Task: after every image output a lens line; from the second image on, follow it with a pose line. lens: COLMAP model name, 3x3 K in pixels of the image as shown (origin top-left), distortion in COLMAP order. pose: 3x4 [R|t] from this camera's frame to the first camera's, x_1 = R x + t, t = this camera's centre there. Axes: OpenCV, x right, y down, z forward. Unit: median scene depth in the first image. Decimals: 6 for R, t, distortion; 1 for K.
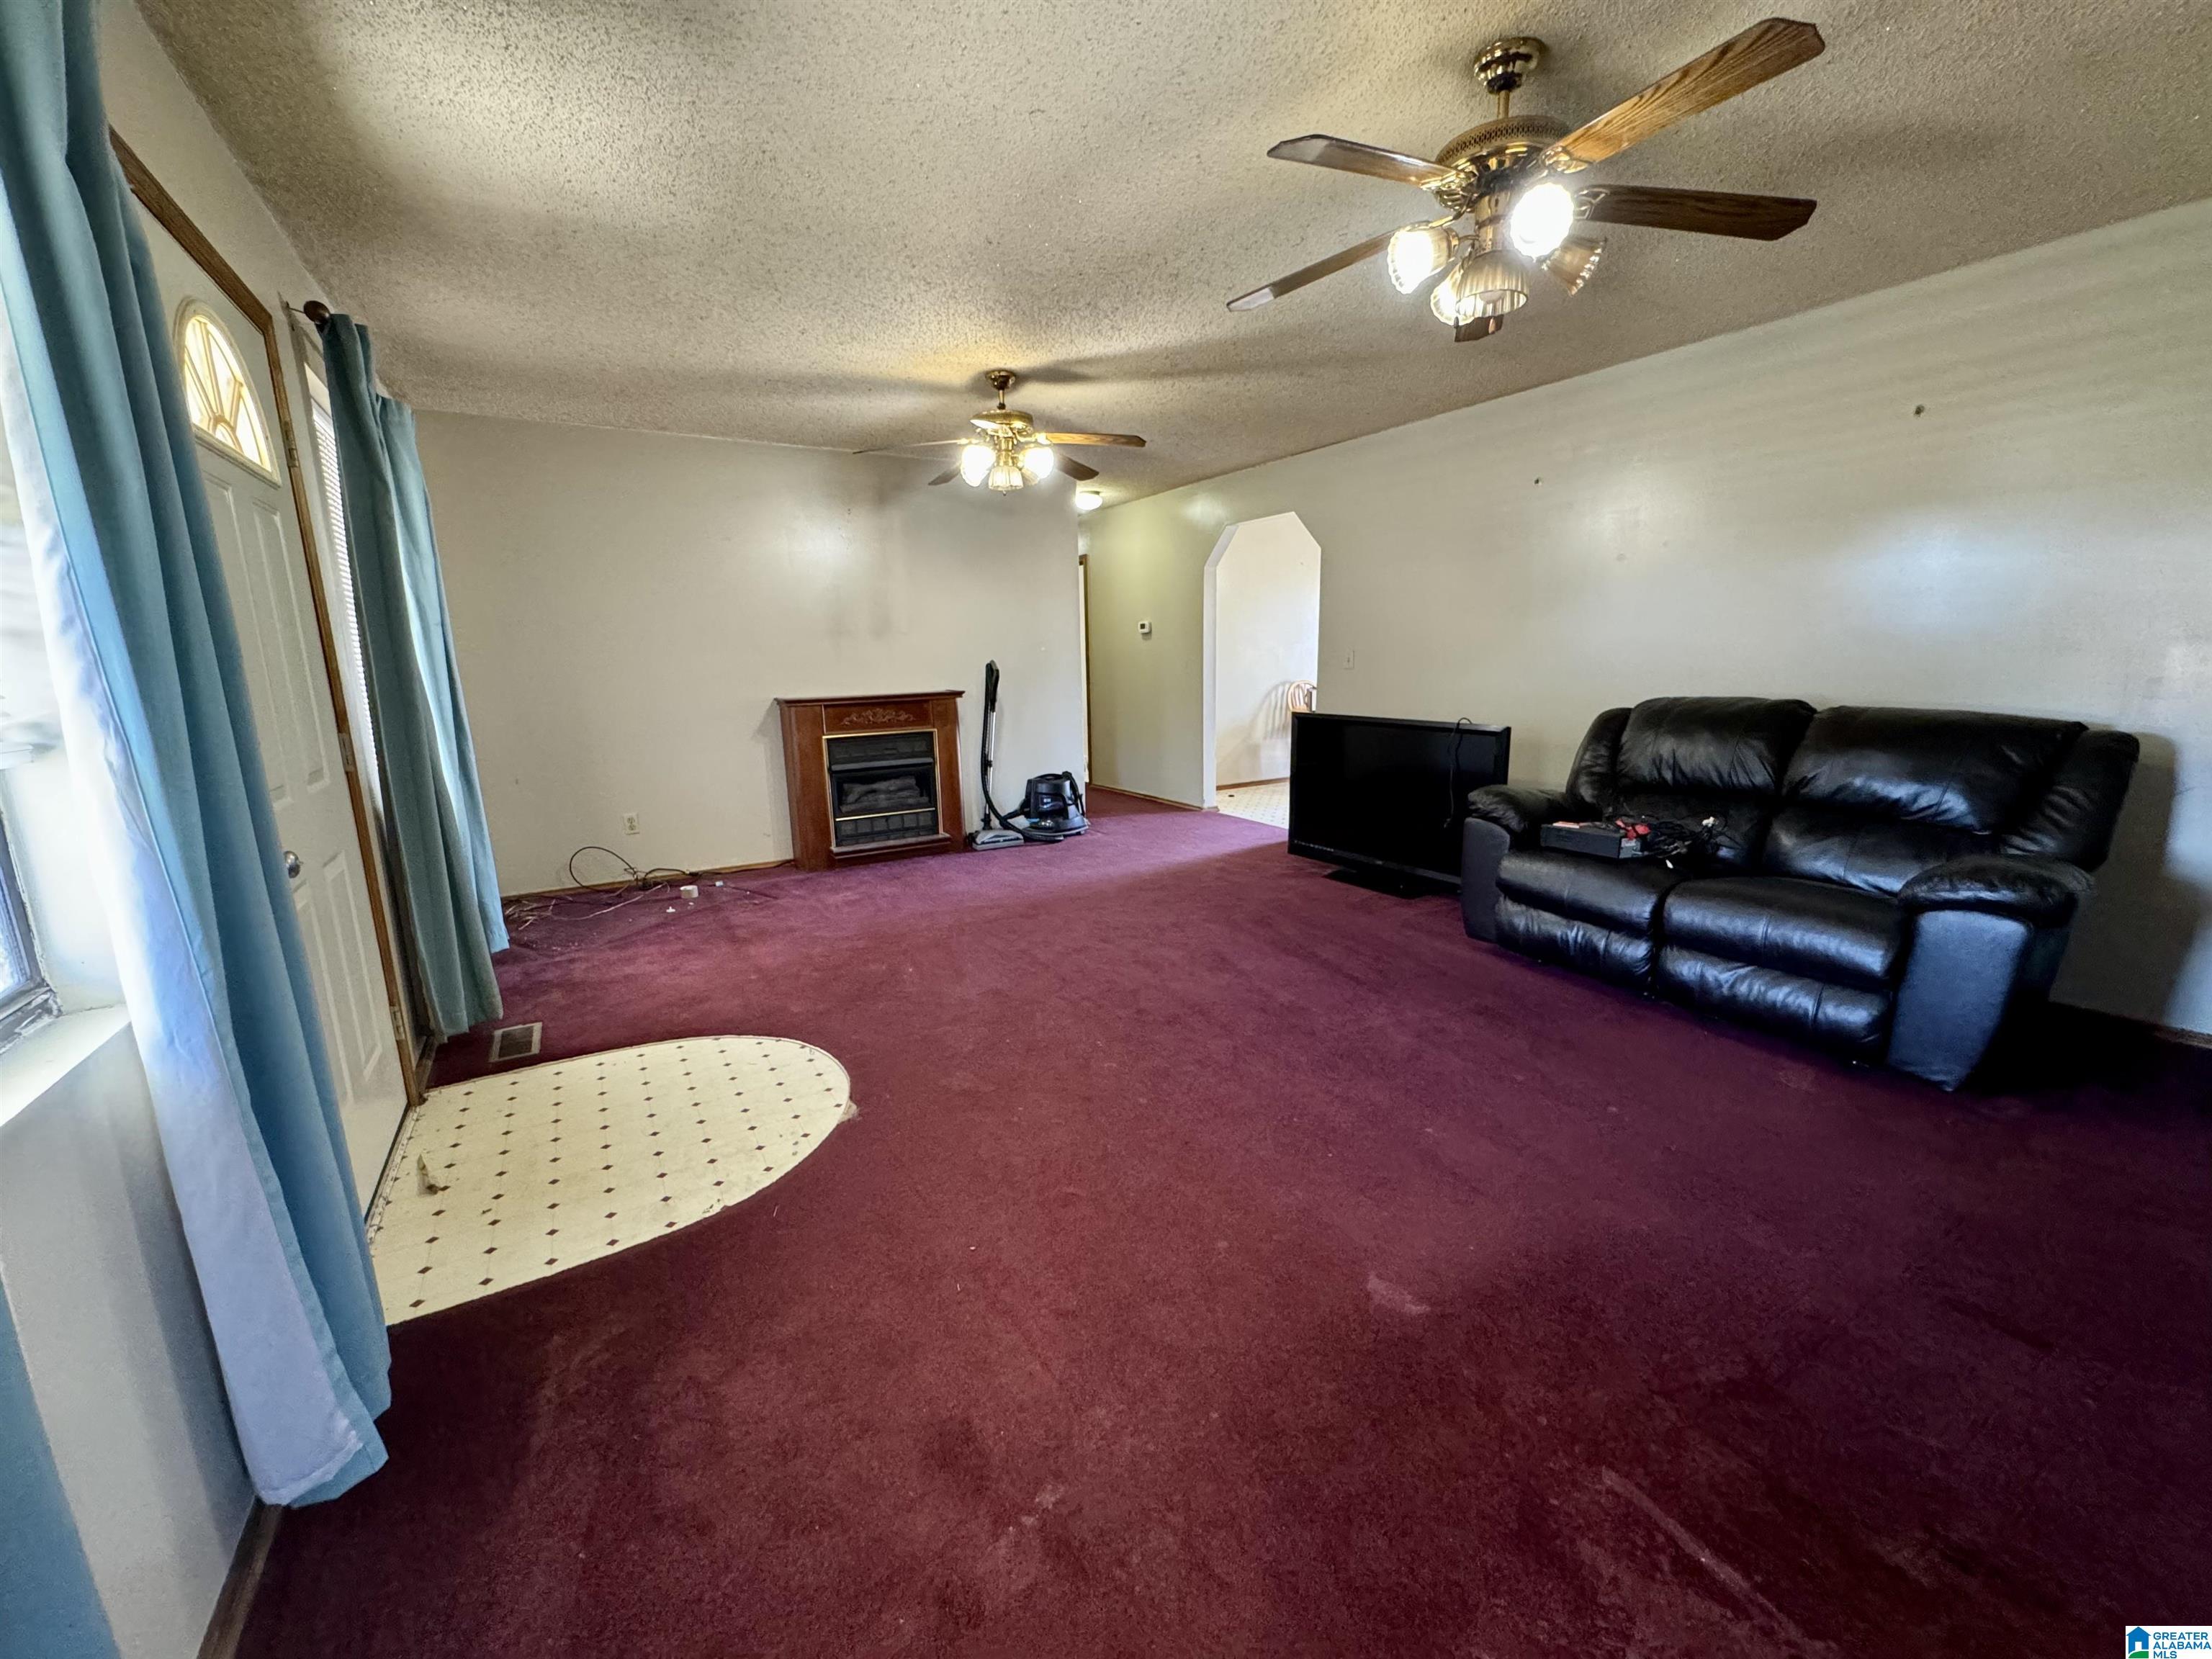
lens RADIAL K [[889.1, 0, 1106.2], [0, 889.1, 824.9], [0, 0, 1]] dist [-0.000495, 0.000927]
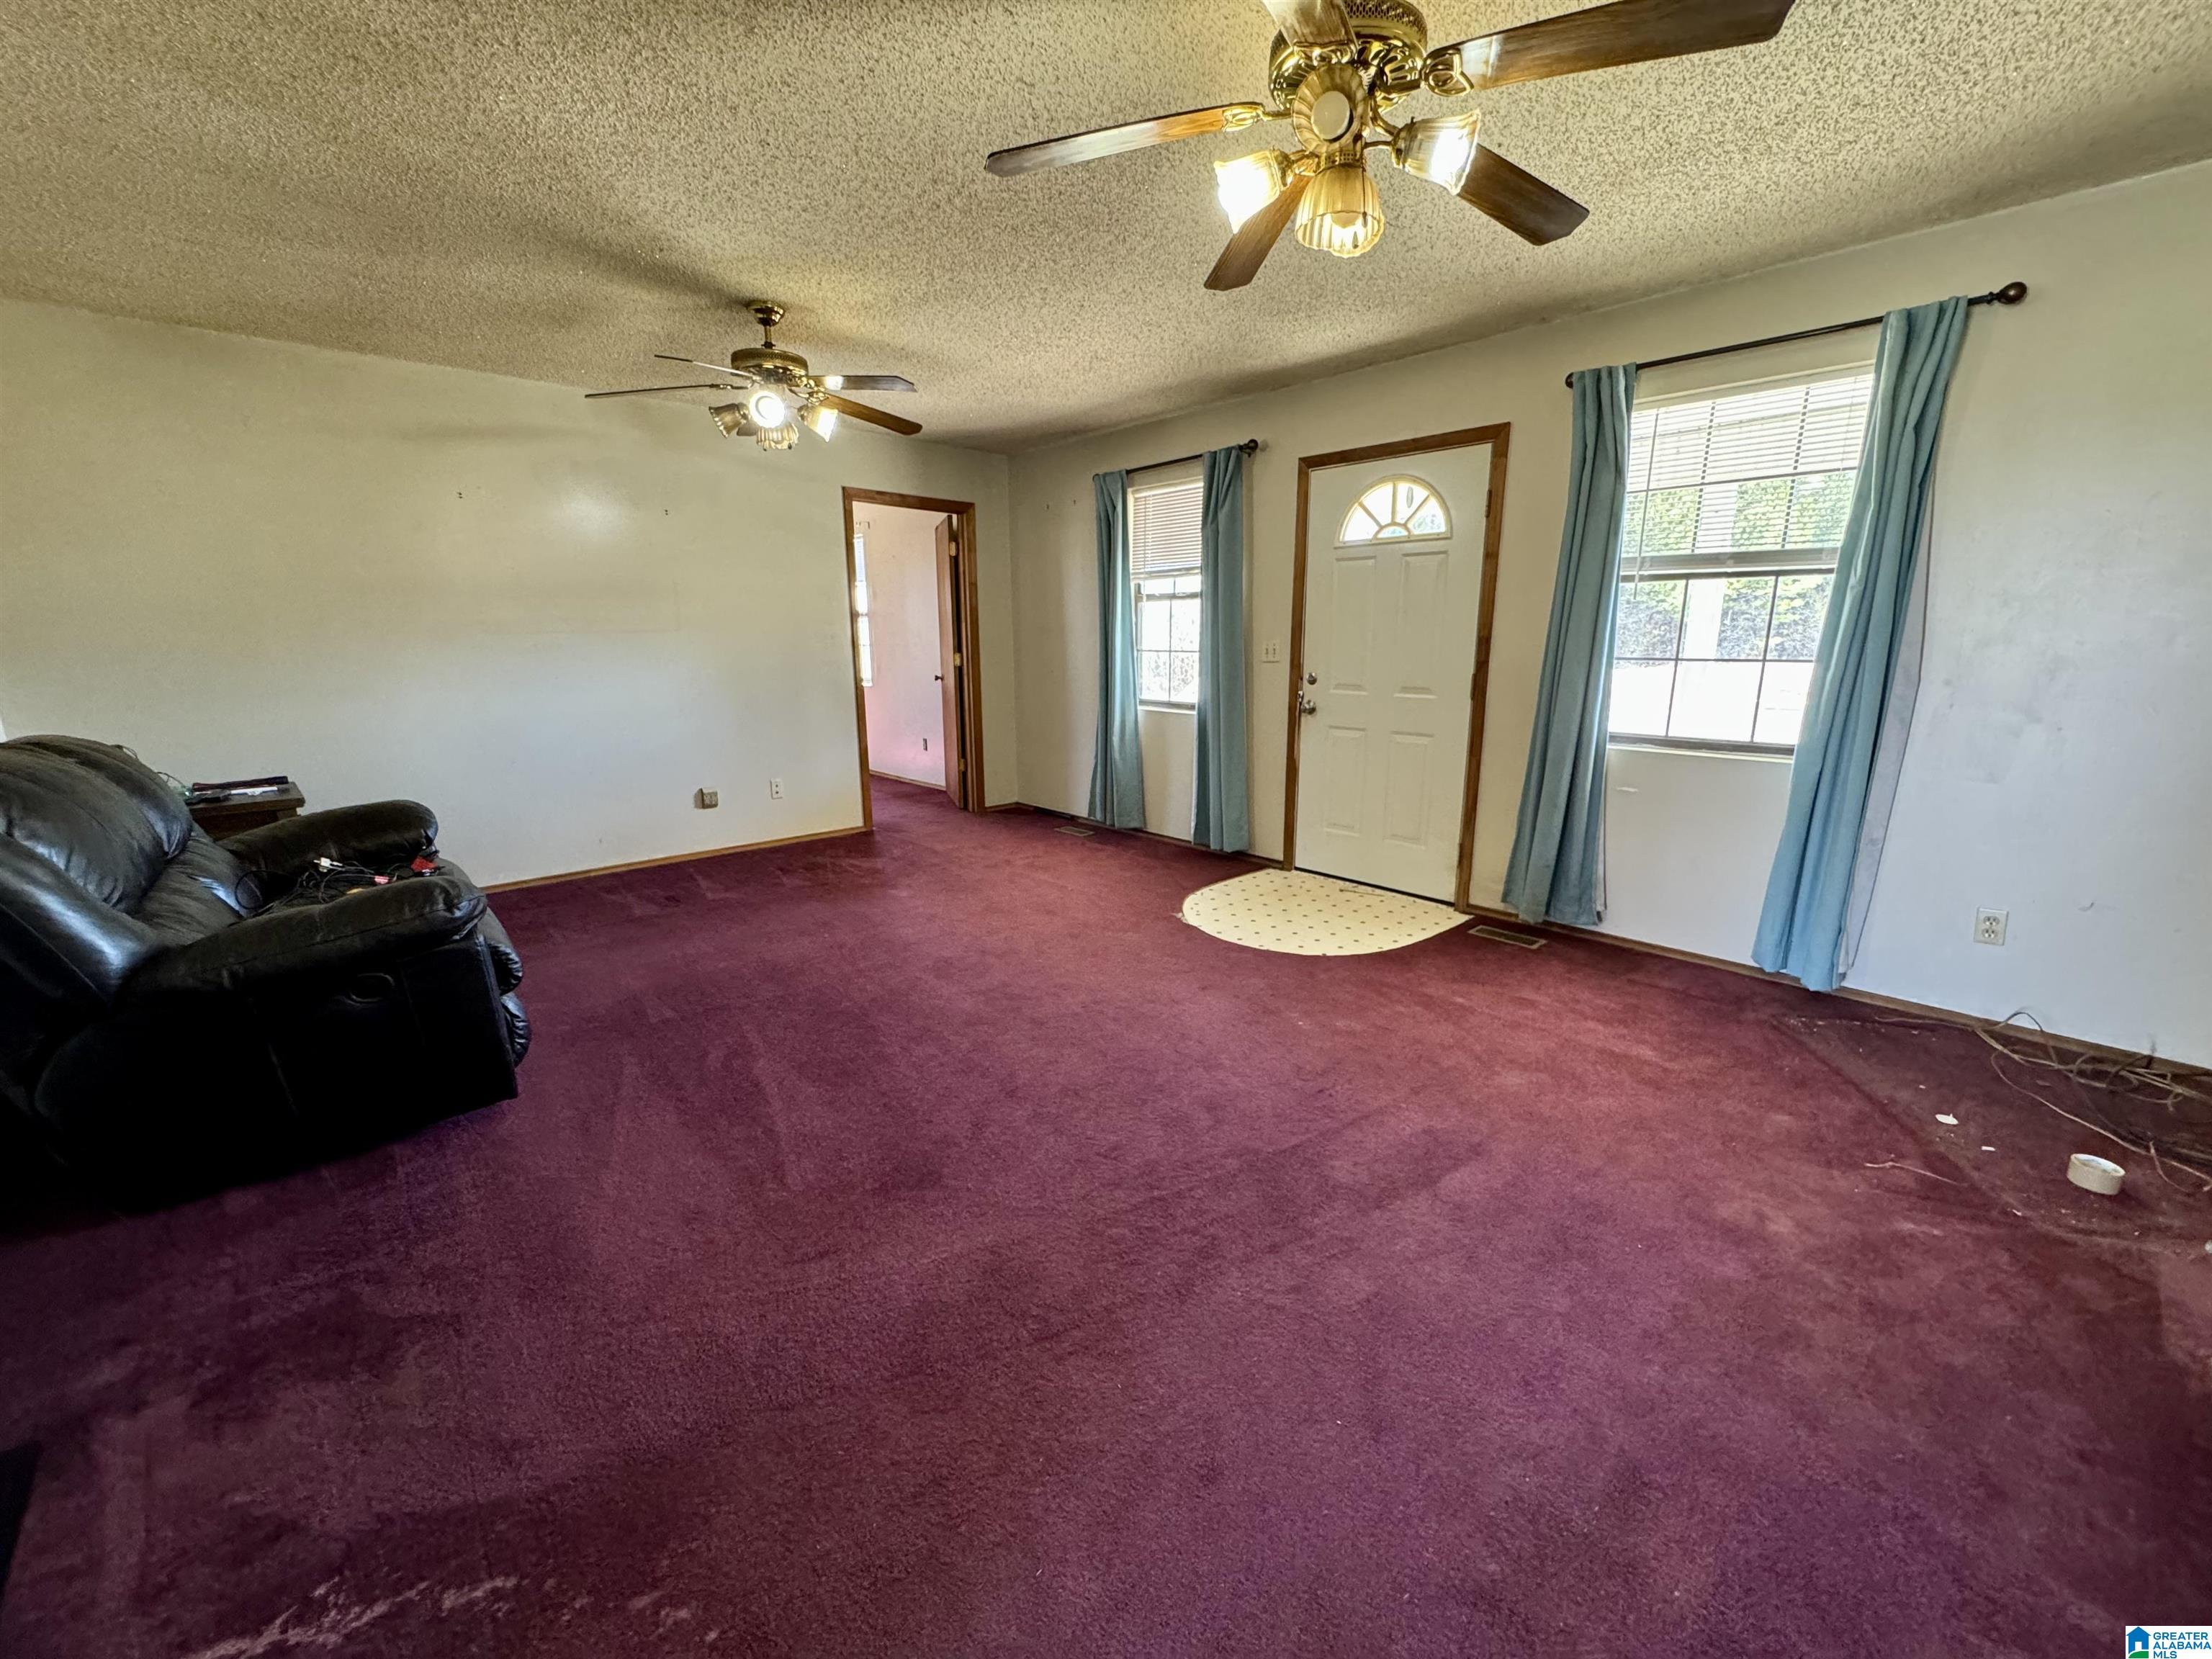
lens RADIAL K [[889.1, 0, 1106.2], [0, 889.1, 824.9], [0, 0, 1]] dist [-0.000495, 0.000927]
pose [[-0.979918, 0.071021, -0.186326, 0.147372], [-0.008863, 0.917986, 0.396514, -0.462073], [0.199205, 0.390203, -0.898921, 2.235647]]
